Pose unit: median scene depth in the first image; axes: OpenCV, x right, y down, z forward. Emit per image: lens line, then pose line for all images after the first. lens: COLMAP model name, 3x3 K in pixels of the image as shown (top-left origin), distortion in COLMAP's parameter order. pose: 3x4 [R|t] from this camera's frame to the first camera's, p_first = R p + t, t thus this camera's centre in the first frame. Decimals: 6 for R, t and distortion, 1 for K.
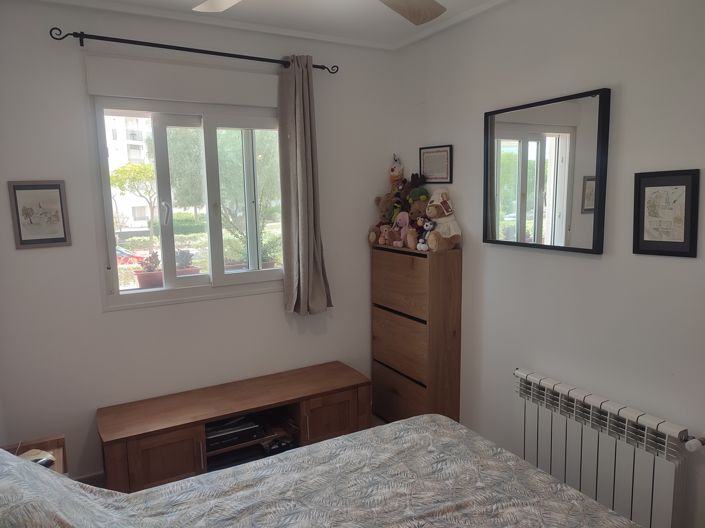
lens RADIAL K [[518.9, 0, 347.0], [0, 518.9, 261.7], [0, 0, 1]] dist [0.013240, -0.002878]
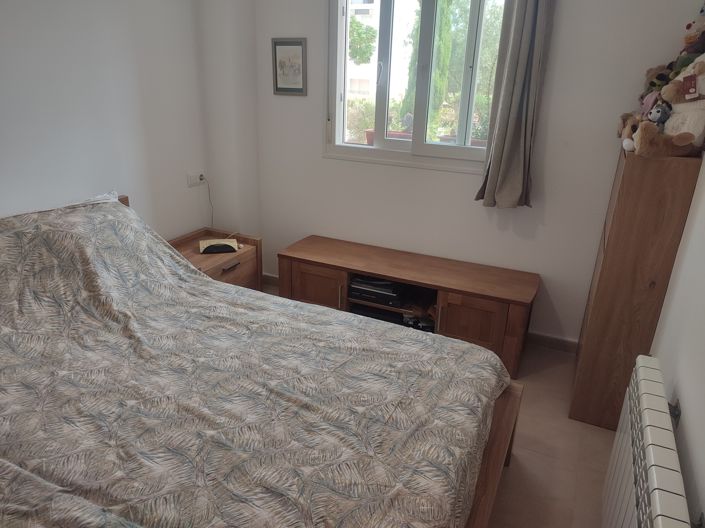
lens RADIAL K [[518.9, 0, 349.8], [0, 518.9, 259.8], [0, 0, 1]] dist [0.013240, -0.002878]
pose [[0.583194, 0.316475, -0.748150, 0.694206], [-0.151433, 0.947200, 0.282631, -0.034000], [0.798093, -0.051534, 0.600326, 0.424680]]
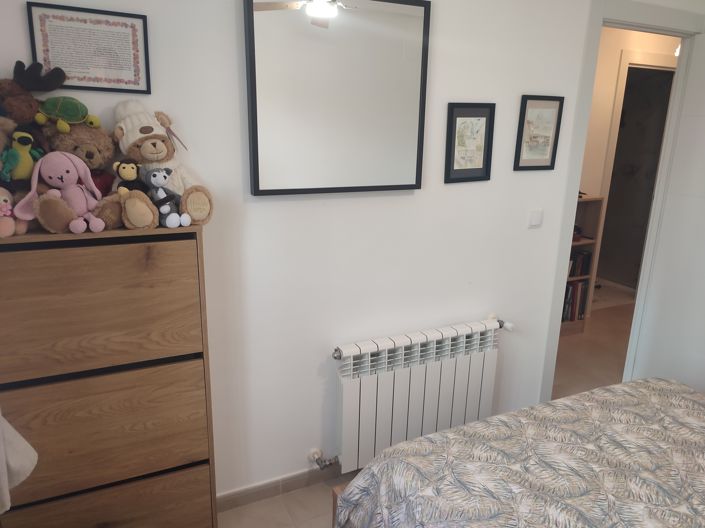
lens RADIAL K [[518.9, 0, 354.9], [0, 518.9, 263.8], [0, 0, 1]] dist [0.013240, -0.002878]
pose [[0.058087, -0.233098, 0.970717, -0.499120], [0.116087, 0.967339, 0.225340, -0.115970], [-0.991539, 0.099599, 0.083250, 1.125049]]
